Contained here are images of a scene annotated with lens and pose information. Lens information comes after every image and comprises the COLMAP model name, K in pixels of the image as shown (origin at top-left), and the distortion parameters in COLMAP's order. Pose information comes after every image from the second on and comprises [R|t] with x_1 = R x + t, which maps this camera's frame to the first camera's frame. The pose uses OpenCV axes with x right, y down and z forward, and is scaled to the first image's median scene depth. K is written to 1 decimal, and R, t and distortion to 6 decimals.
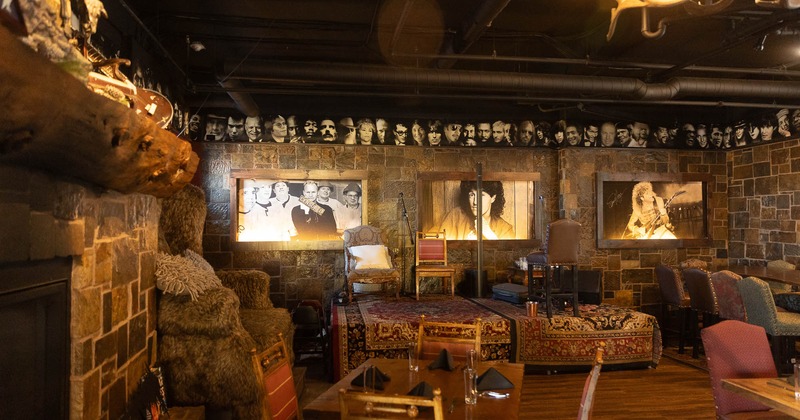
lens RADIAL K [[543.0, 0, 401.8], [0, 543.0, 208.4], [0, 0, 1]] dist [0.012553, 0.000163]
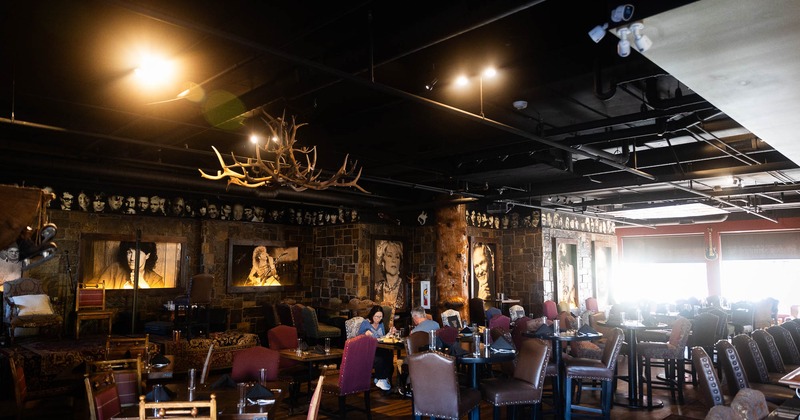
lens RADIAL K [[543.0, 0, 403.9], [0, 543.0, 210.5], [0, 0, 1]] dist [0.012553, 0.000163]
pose [[0.803739, 0.068098, 0.591073, -0.113967], [-0.019097, 0.995869, -0.088766, -0.022405], [-0.594676, 0.060057, 0.801719, -0.401344]]
